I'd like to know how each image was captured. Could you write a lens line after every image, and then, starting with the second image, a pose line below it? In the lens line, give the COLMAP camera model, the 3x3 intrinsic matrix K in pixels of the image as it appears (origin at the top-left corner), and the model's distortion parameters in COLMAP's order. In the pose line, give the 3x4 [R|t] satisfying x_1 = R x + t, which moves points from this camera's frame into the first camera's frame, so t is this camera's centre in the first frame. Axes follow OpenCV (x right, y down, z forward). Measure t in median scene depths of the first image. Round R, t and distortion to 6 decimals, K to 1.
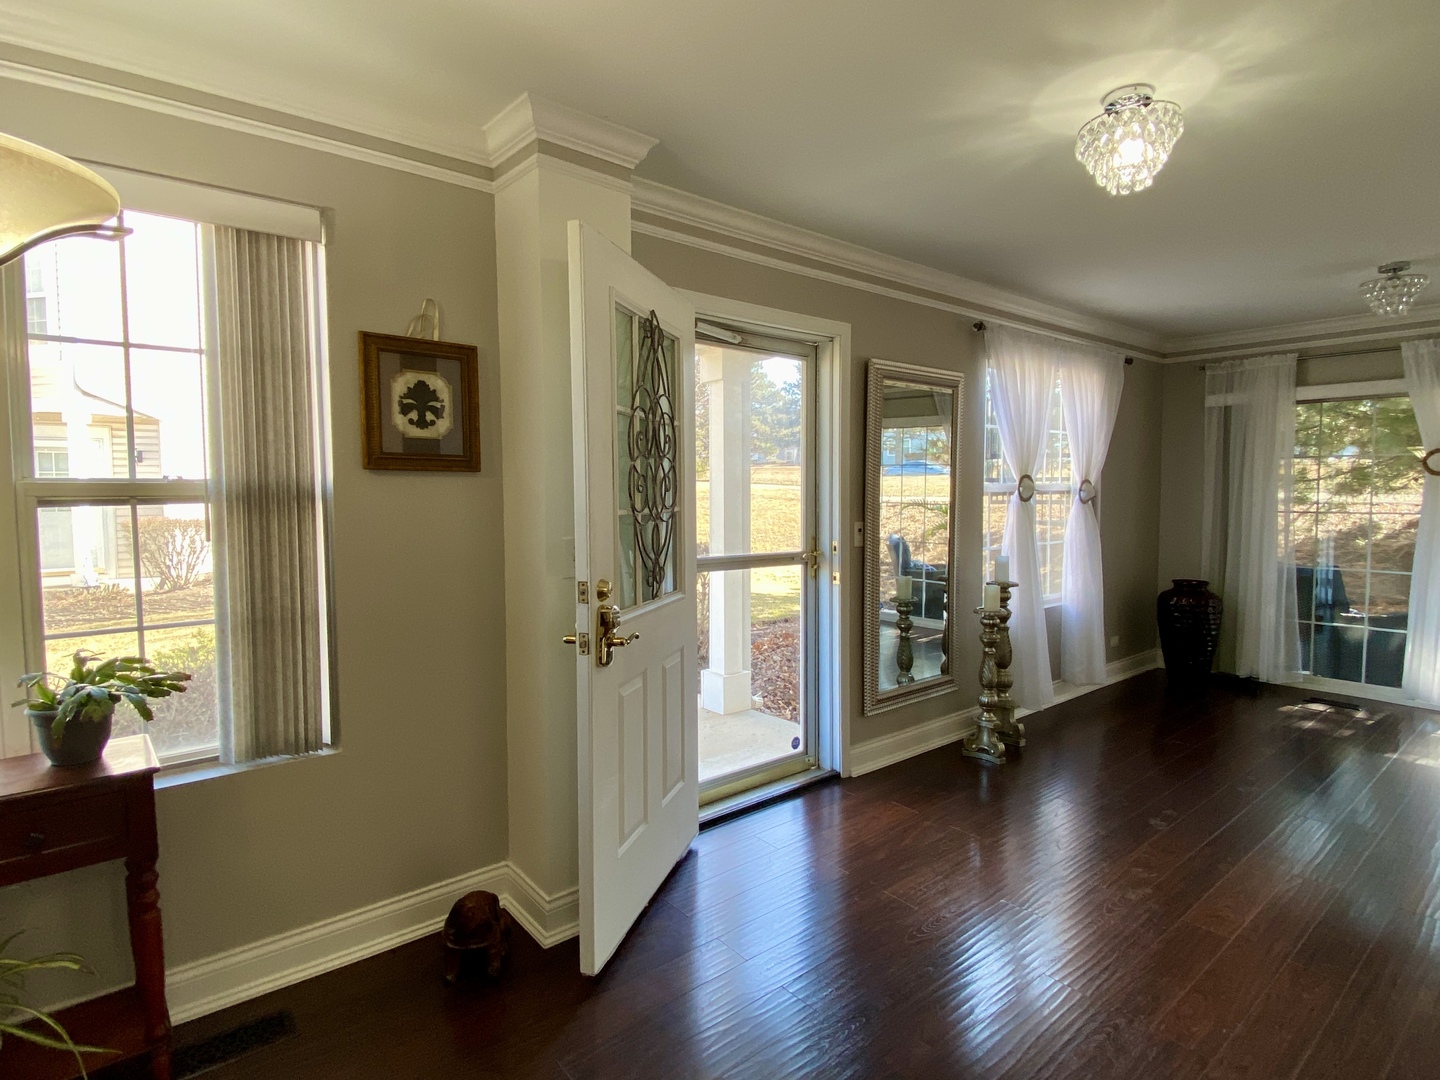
lens RADIAL K [[735.3, 0, 712.8], [0, 735.3, 535.5], [0, 0, 1]] dist [-0.016761, 0.000040]
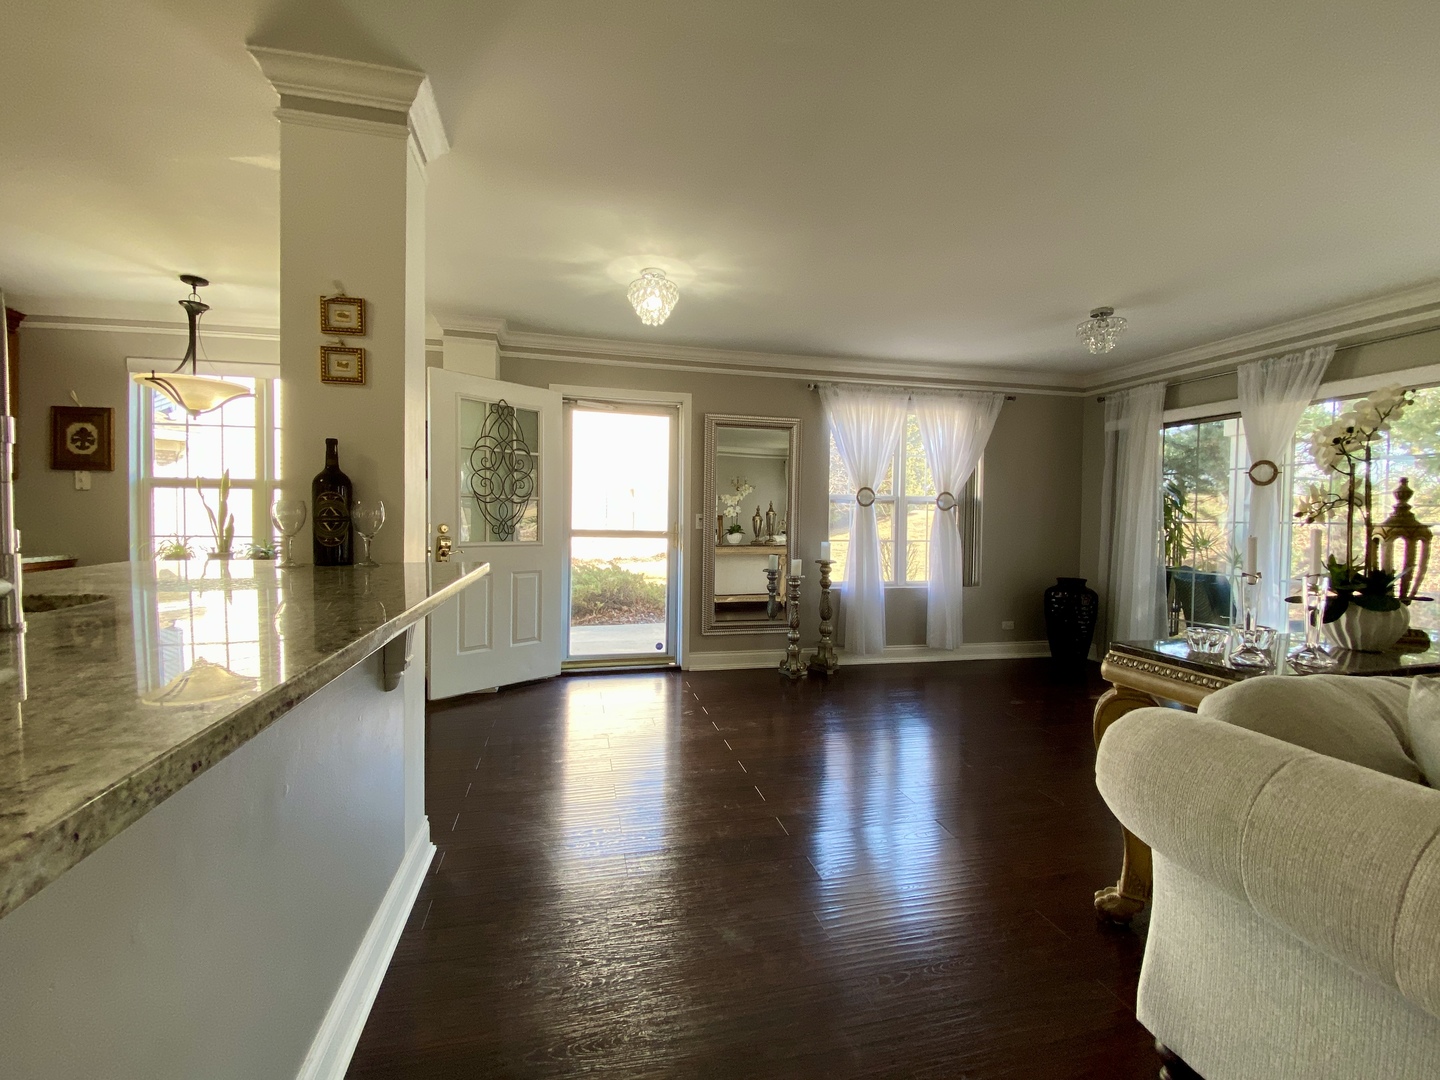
lens RADIAL K [[607.0, 0, 727.9], [0, 607.0, 550.8], [0, 0, 1]] dist [-0.011740, -0.001144]
pose [[0.911398, 0.037163, -0.409845, 0.665045], [-0.042369, 0.999095, -0.003626, 0.053884], [0.409340, 0.020669, 0.912148, -0.158833]]
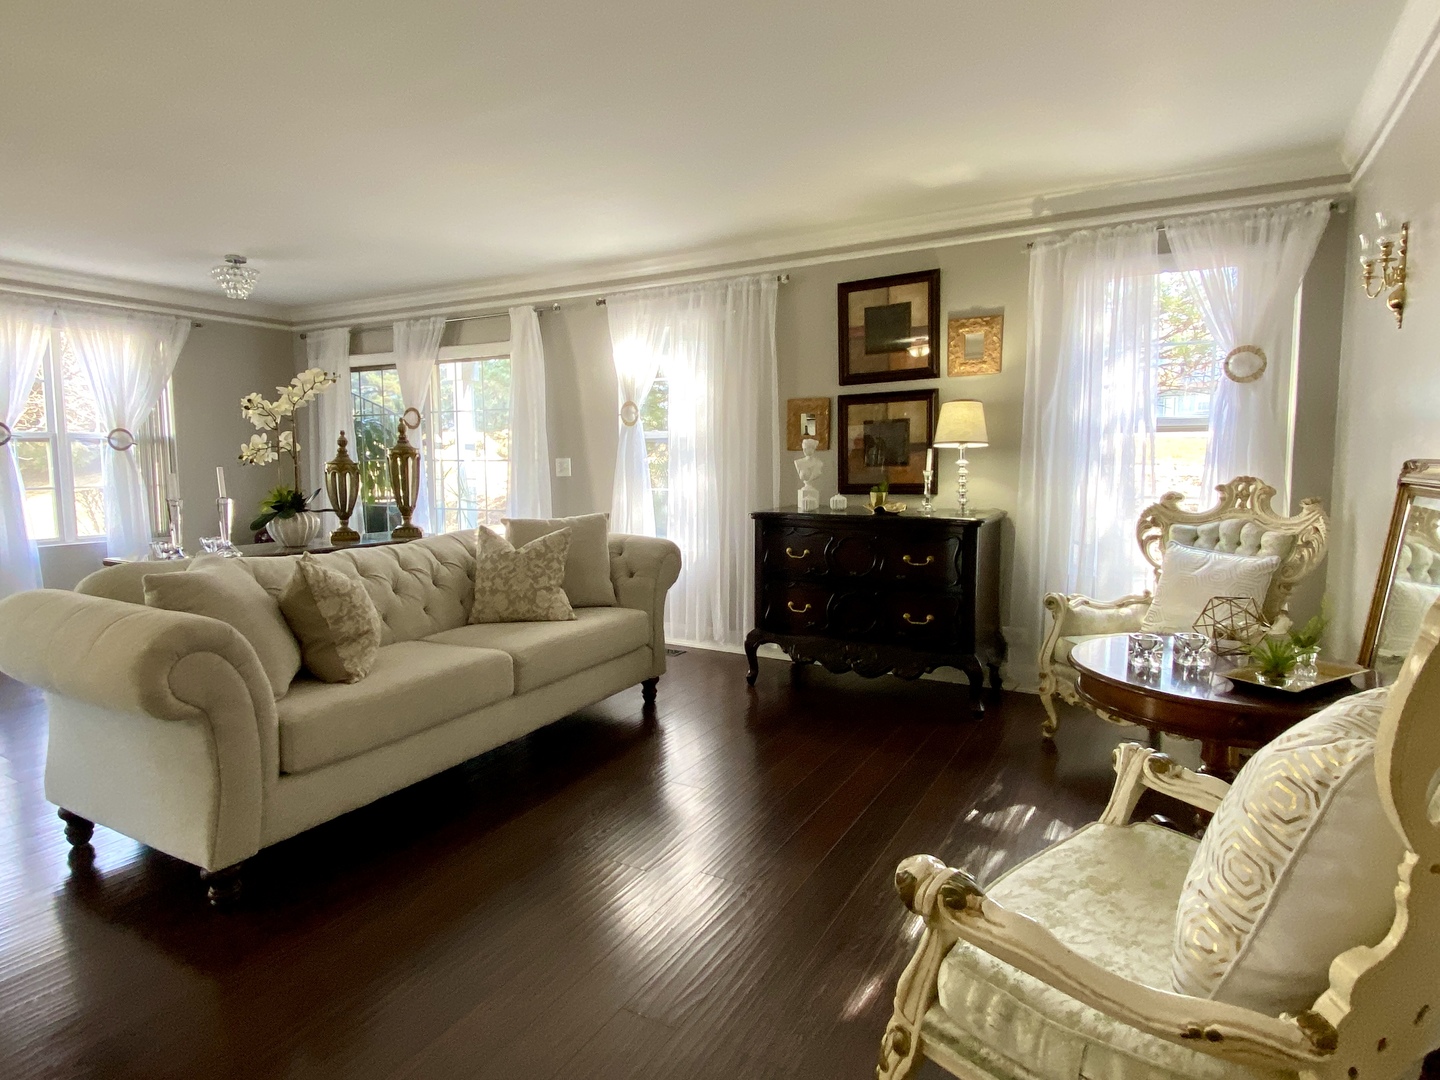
lens RADIAL K [[770.5, 0, 726.4], [0, 770.5, 538.0], [0, 0, 1]] dist [-0.042590, -0.001304]
pose [[0.906523, -0.032088, 0.420935, 0.957950], [0.016745, 0.999056, 0.040095, 0.066828], [-0.421824, -0.029298, 0.906204, -0.478938]]
